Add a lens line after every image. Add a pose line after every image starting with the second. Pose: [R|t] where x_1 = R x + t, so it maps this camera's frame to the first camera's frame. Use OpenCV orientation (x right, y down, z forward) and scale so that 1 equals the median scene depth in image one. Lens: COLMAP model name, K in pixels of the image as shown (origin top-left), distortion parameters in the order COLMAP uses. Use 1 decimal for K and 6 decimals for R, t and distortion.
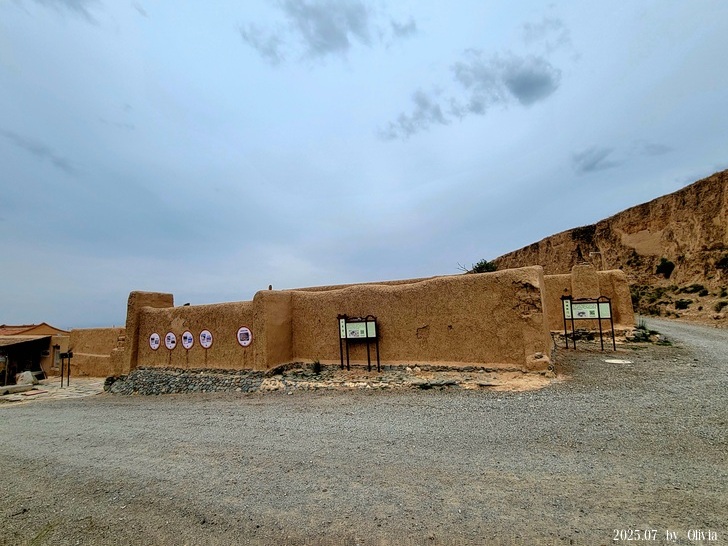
lens RADIAL K [[357.7, 0, 365.0], [0, 357.7, 286.2], [0, 0, 1]] dist [0.003006, 0.000071]
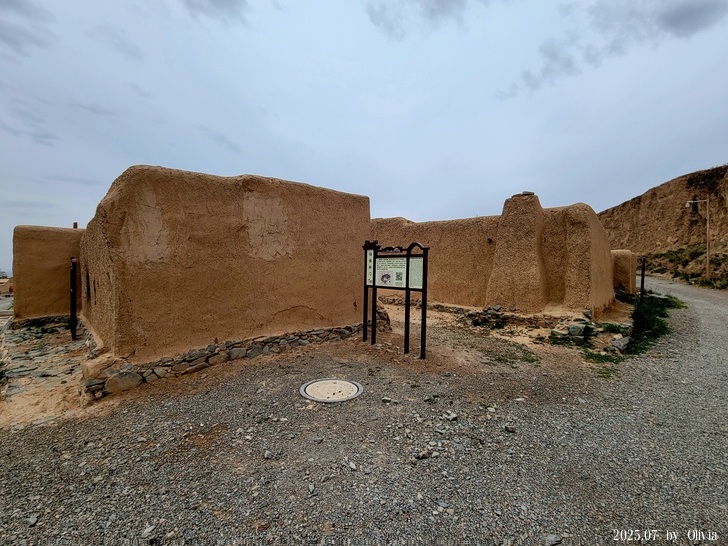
lens RADIAL K [[323.1, 0, 359.9], [0, 323.1, 270.4], [0, 0, 1]] dist [-0.001245, -0.000497]
pose [[0.940031, 0.056547, -0.336370, 0.646573], [-0.032556, 0.996535, 0.076544, 0.029733], [0.339533, -0.061002, 0.938614, 0.499993]]
